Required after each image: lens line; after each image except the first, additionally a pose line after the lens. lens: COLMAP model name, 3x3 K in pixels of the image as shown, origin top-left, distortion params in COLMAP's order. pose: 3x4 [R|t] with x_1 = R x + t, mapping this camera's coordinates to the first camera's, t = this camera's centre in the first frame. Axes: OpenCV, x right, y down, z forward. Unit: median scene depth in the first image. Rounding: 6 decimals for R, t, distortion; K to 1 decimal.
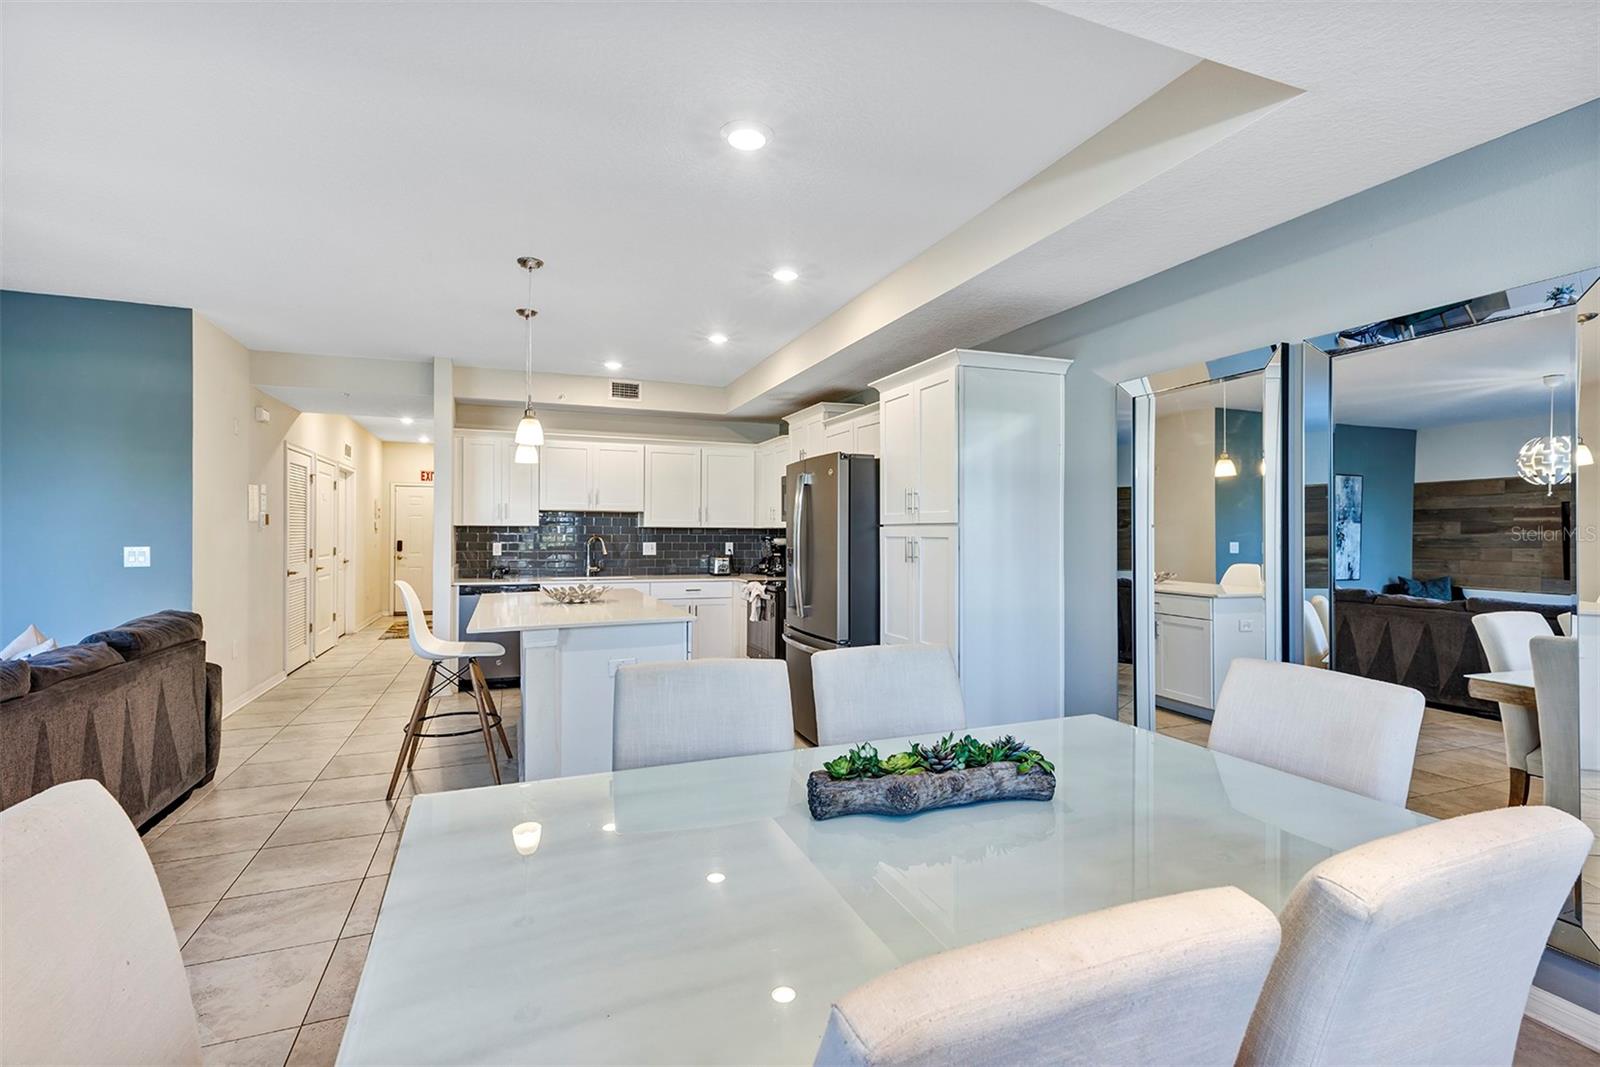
lens RADIAL K [[722.2, 0, 798.0], [0, 722.2, 530.3], [0, 0, 1]] dist [0.002862, 0.000052]
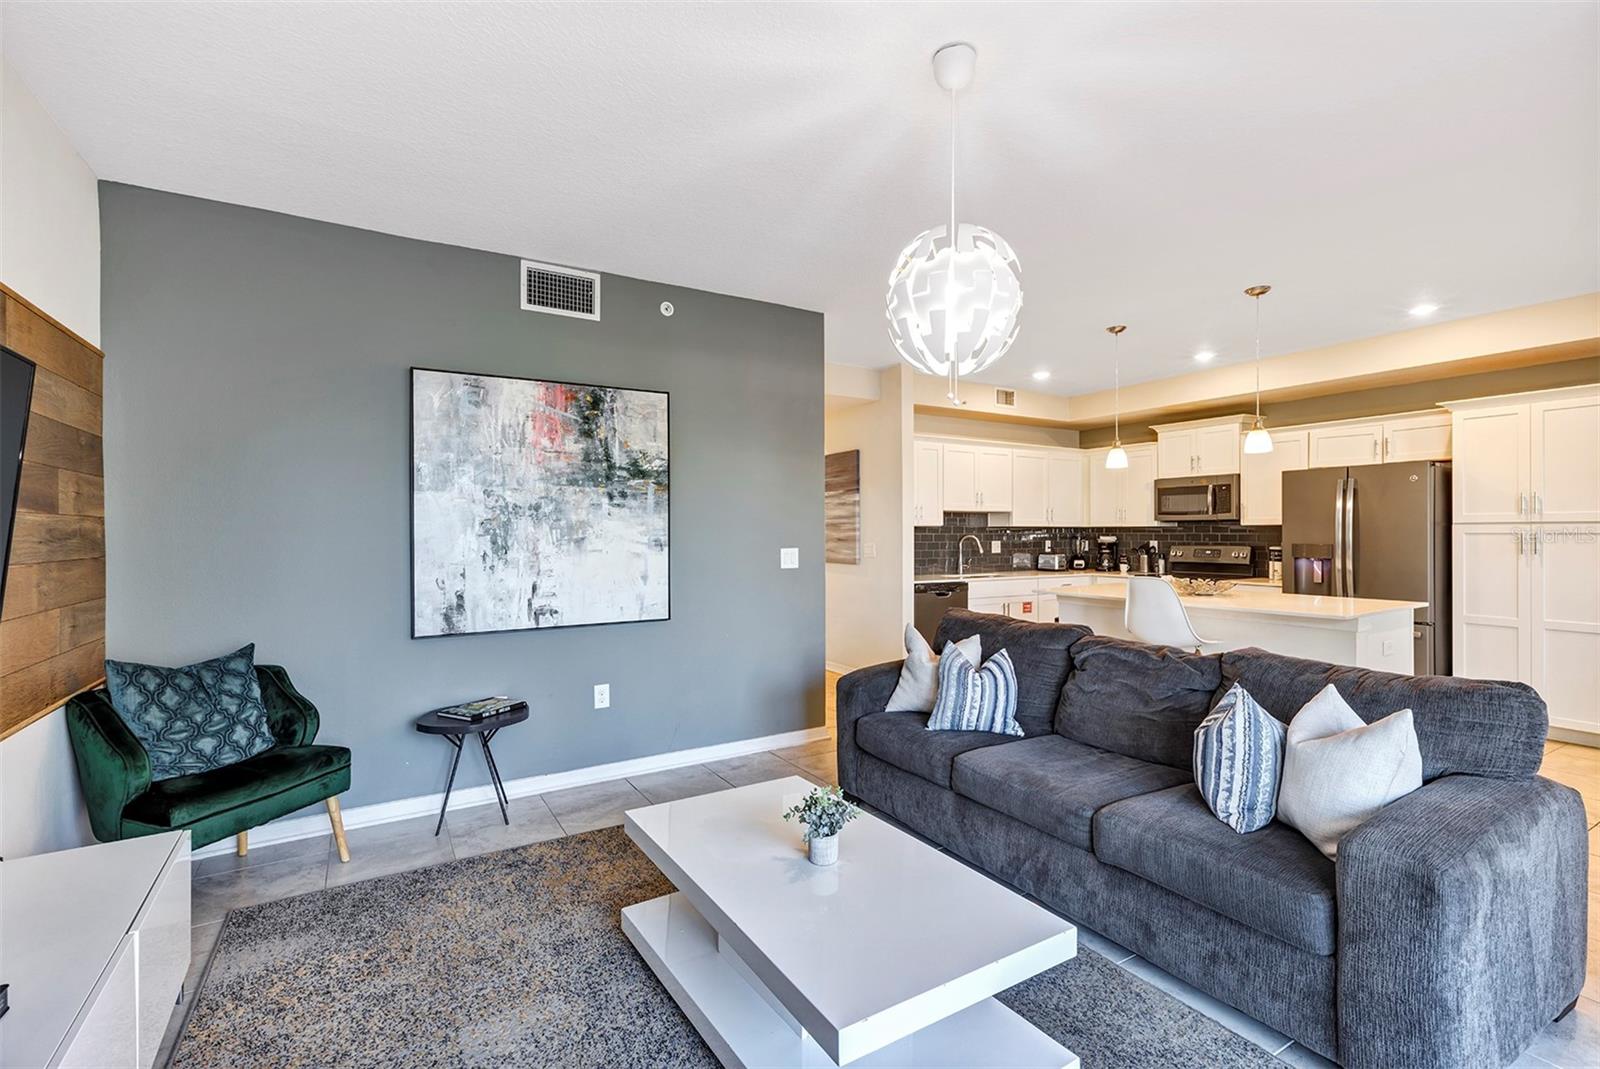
lens RADIAL K [[722.2, 0, 798.0], [0, 722.2, 531.3], [0, 0, 1]] dist [0.002862, 0.000052]
pose [[0.986090, -0.006807, 0.166073, -0.726416], [0.006518, 0.999976, 0.002289, -0.002103], [-0.166085, -0.001174, 0.986111, 0.004424]]
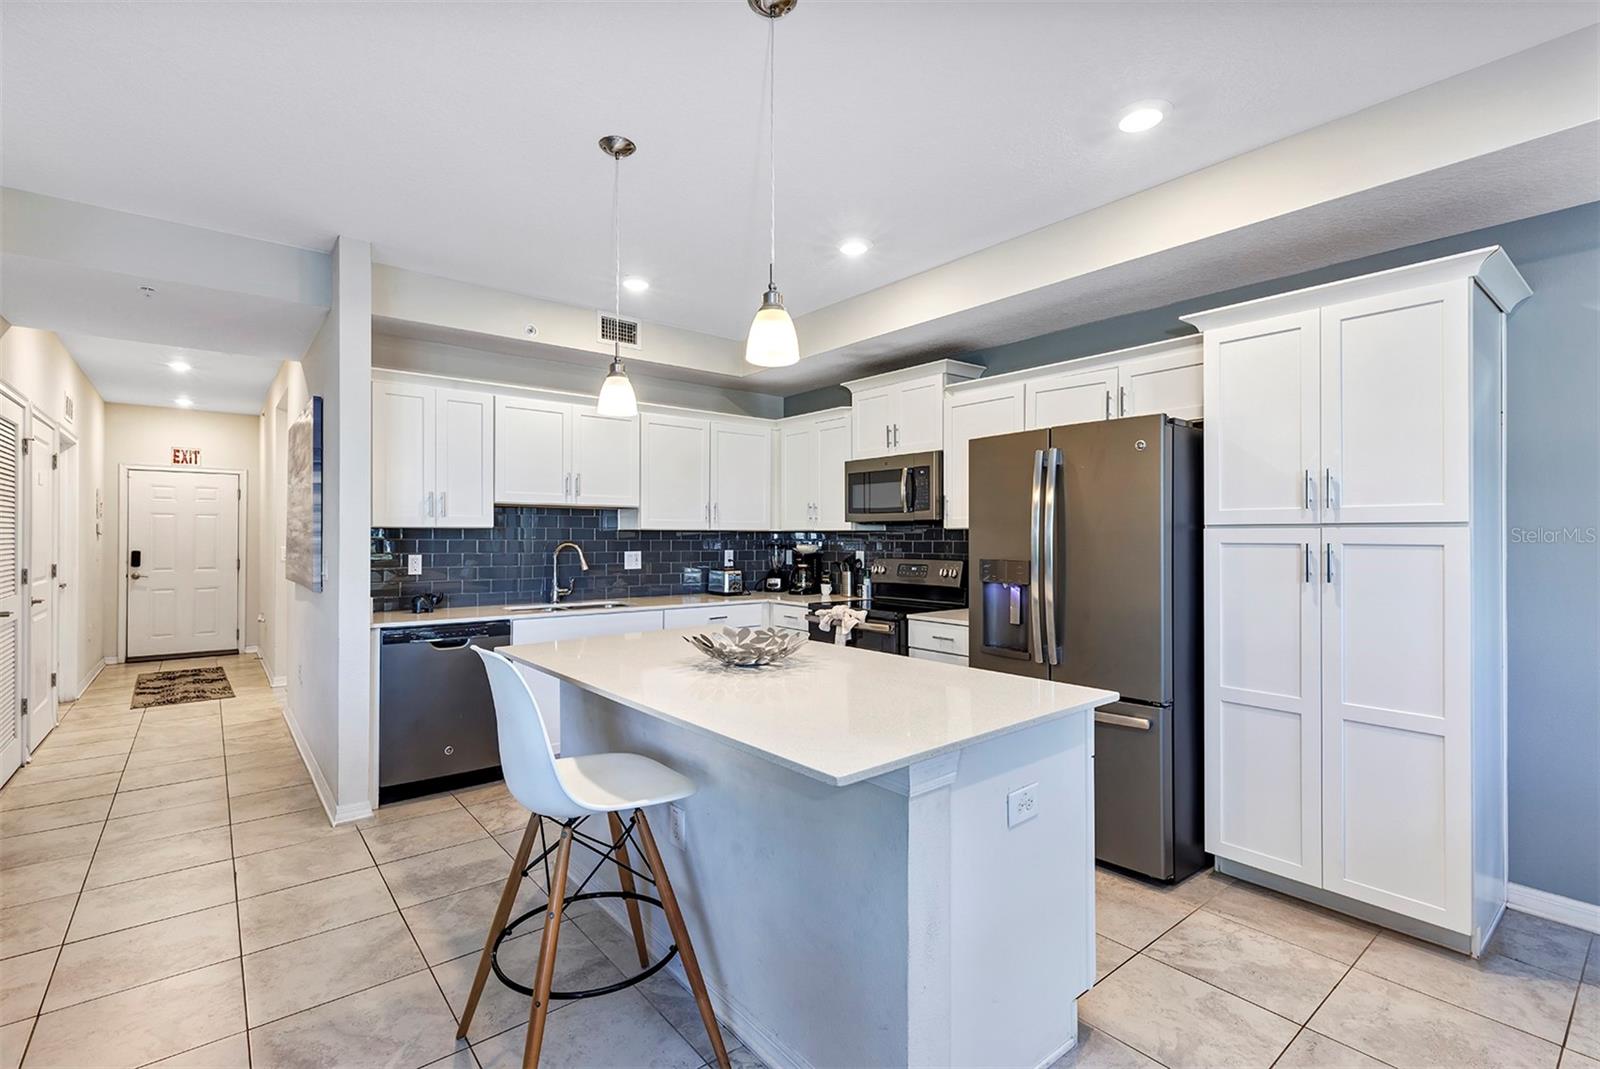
lens RADIAL K [[724.3, 0, 795.7], [0, 724.3, 534.6], [0, 0, 1]] dist [0.001328, 0.000383]
pose [[0.953903, -0.002950, 0.300101, -0.290012], [0.002673, 0.999996, 0.001336, -0.000230], [-0.300104, -0.000472, 0.953907, 0.296058]]
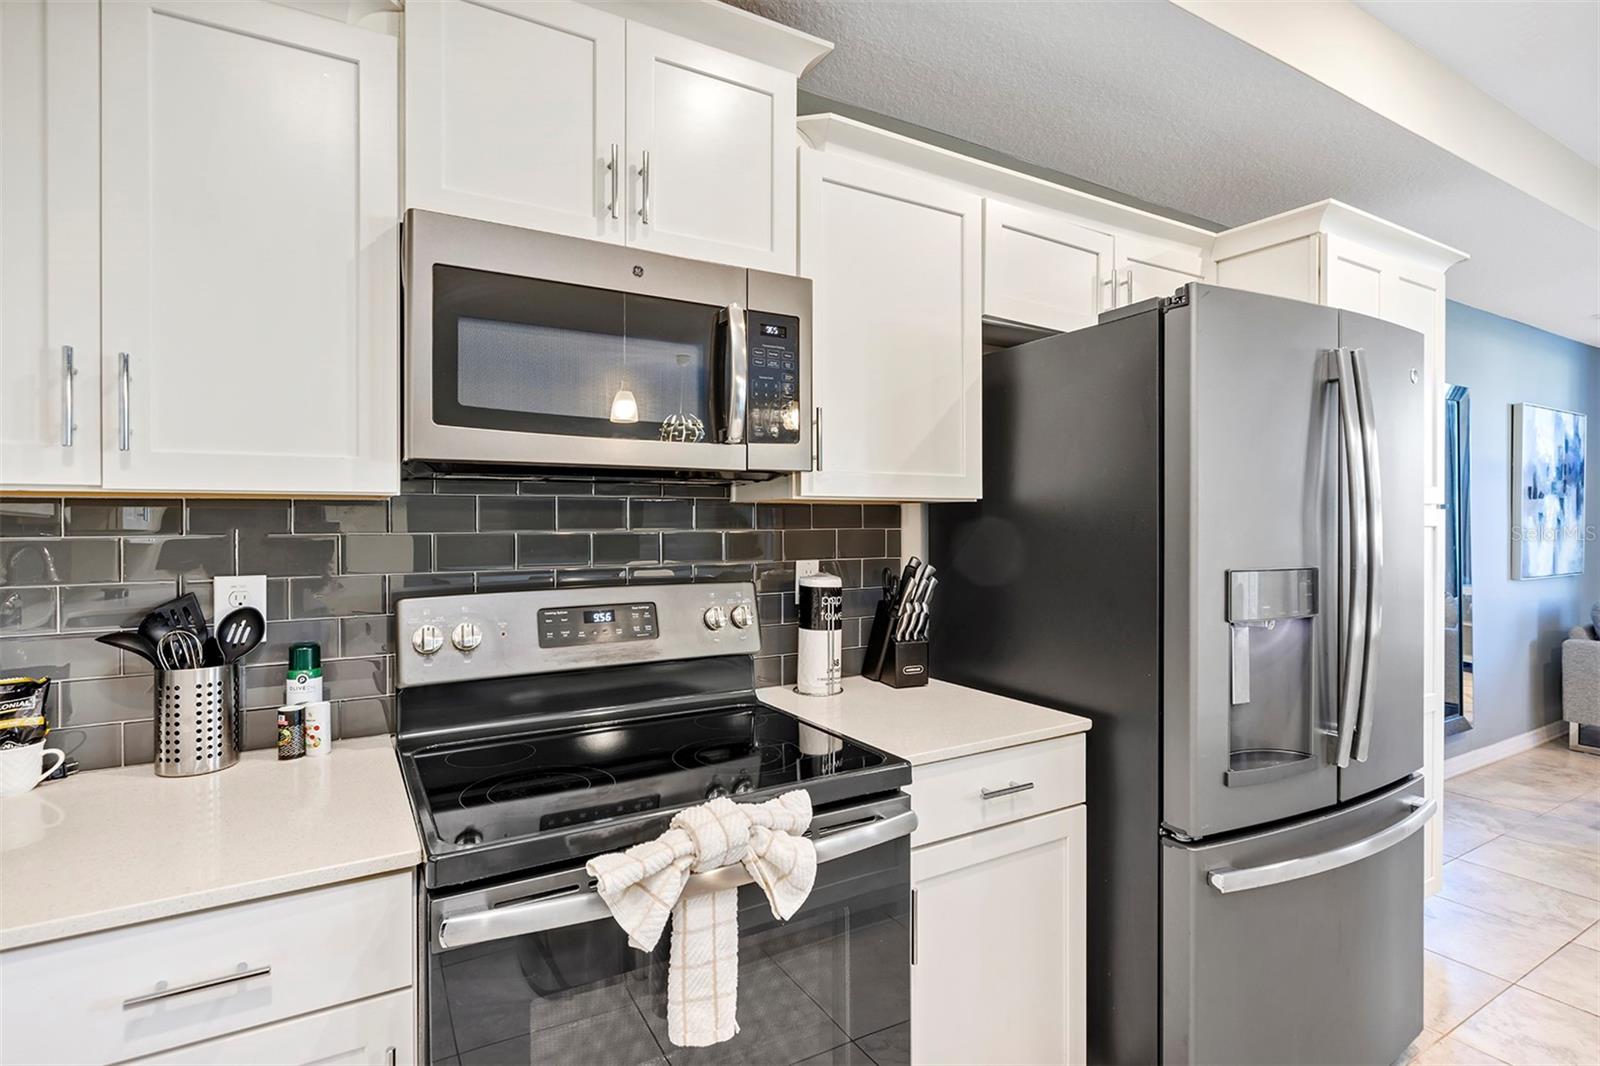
lens RADIAL K [[794.5, 0, 801.5], [0, 794.5, 519.9], [0, 0, 1]] dist [-0.000342, 0.000072]
pose [[-0.158678, -0.004231, 0.987321, -0.229741], [-0.005695, 0.999978, 0.003370, 0.001970], [-0.987314, -0.005088, -0.158698, 0.917336]]
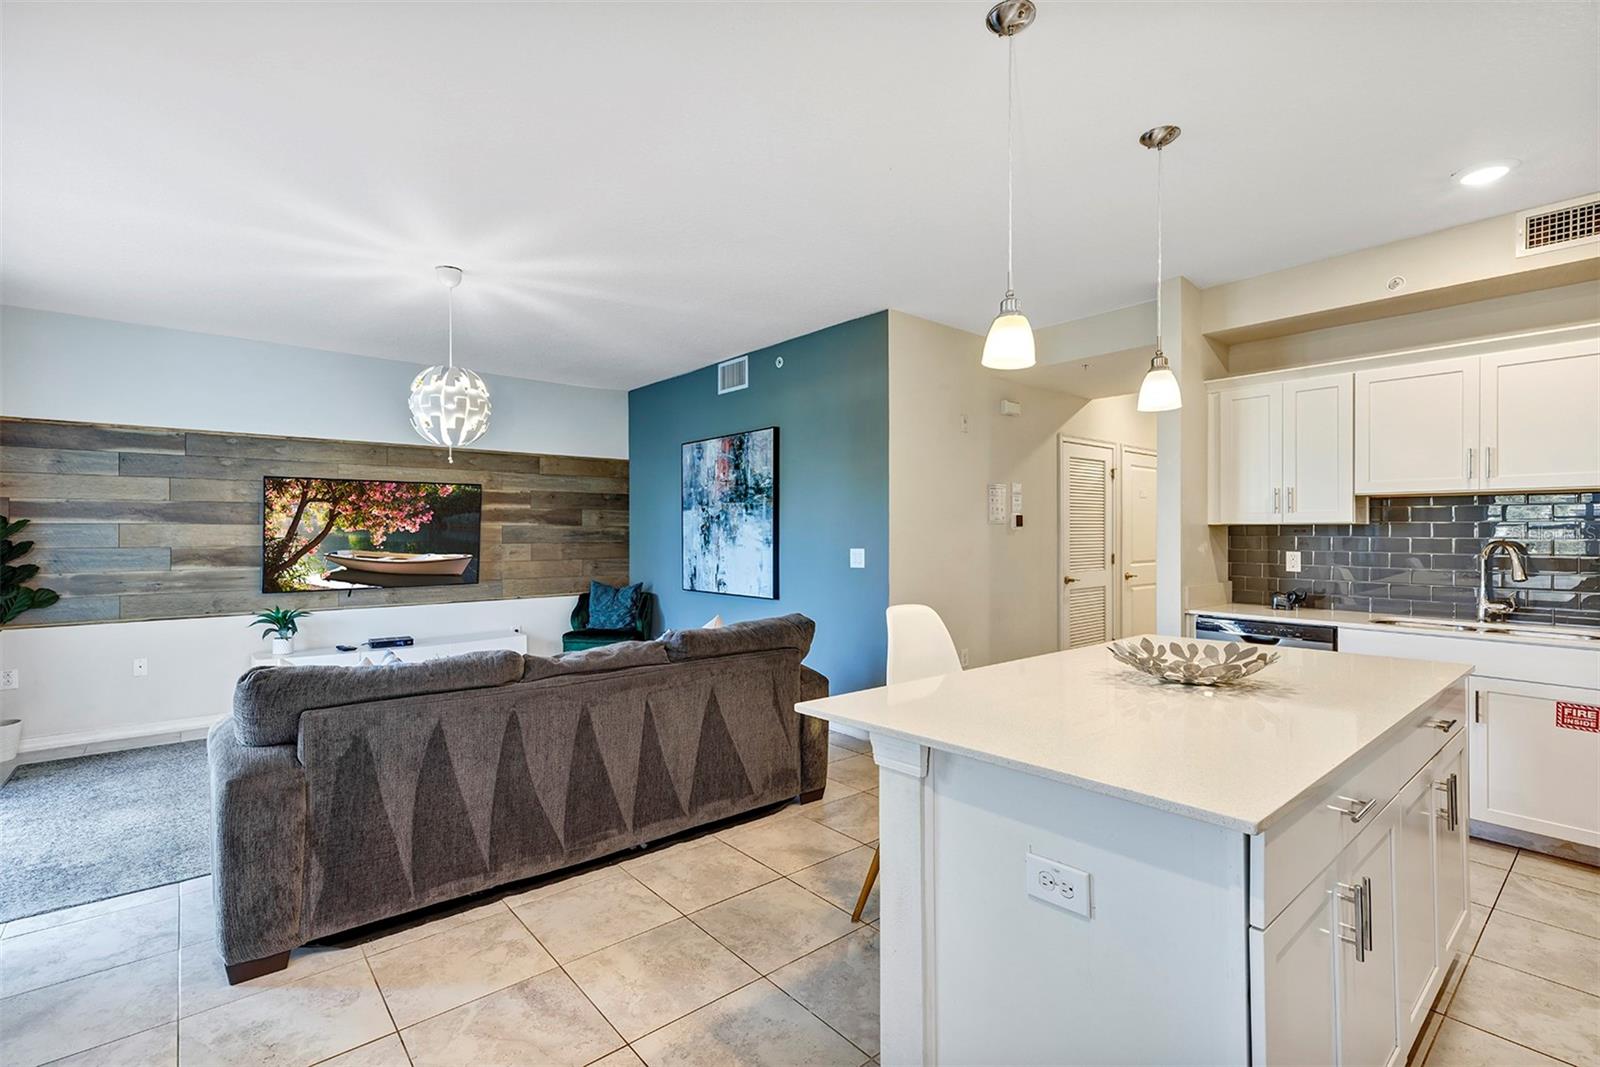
lens RADIAL K [[722.2, 0, 798.0], [0, 722.2, 530.3], [0, 0, 1]] dist [0.002862, 0.000052]
pose [[0.320810, -0.006718, -0.947120, 0.040648], [0.003853, 0.999976, -0.005788, 0.001066], [0.947136, -0.001793, 0.320828, 0.393638]]
